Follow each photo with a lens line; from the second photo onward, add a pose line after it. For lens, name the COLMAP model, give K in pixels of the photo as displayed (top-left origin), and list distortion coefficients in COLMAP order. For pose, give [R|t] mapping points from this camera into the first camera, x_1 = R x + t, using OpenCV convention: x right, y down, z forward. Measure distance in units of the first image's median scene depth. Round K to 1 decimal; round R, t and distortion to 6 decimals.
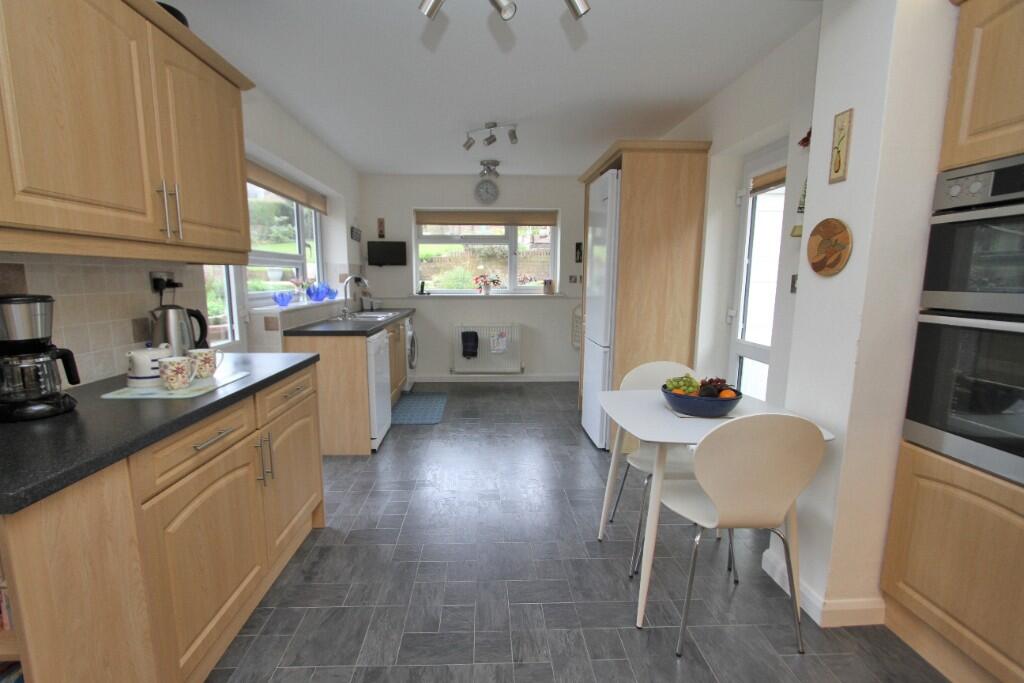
lens RADIAL K [[467.5, 0, 508.7], [0, 467.5, 345.8], [0, 0, 1]] dist [-0.016223, 0.002545]
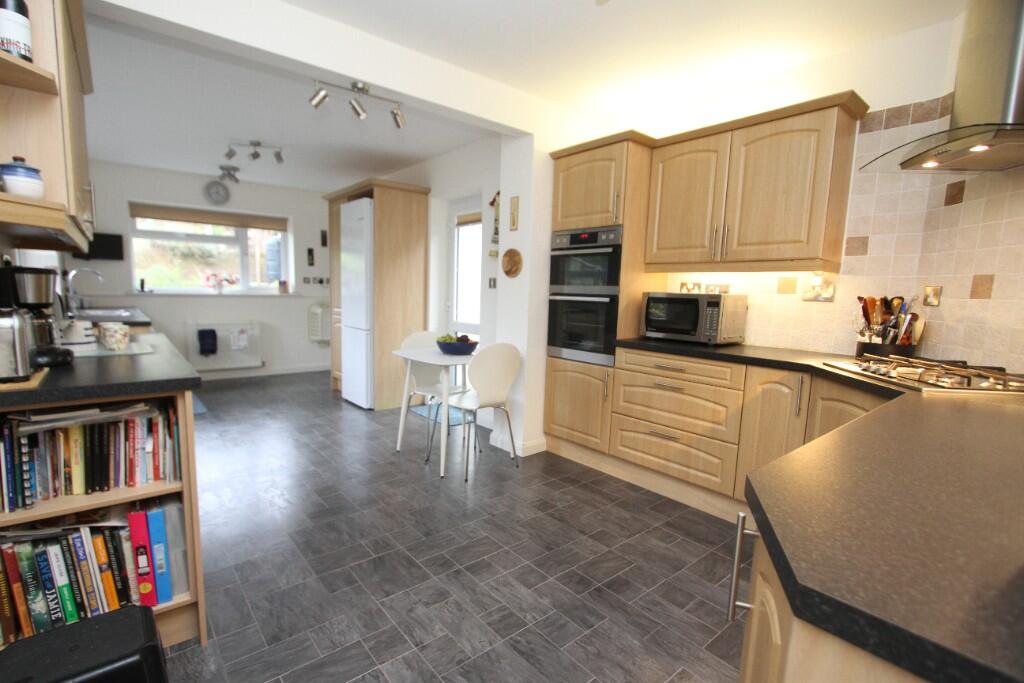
lens RADIAL K [[467.5, 0, 511.9], [0, 467.5, 344.1], [0, 0, 1]] dist [-0.016223, 0.002545]
pose [[0.775425, -0.055892, 0.628961, -0.309508], [0.070000, 0.997544, 0.002345, 0.067563], [-0.627548, 0.042209, 0.777433, -0.282723]]
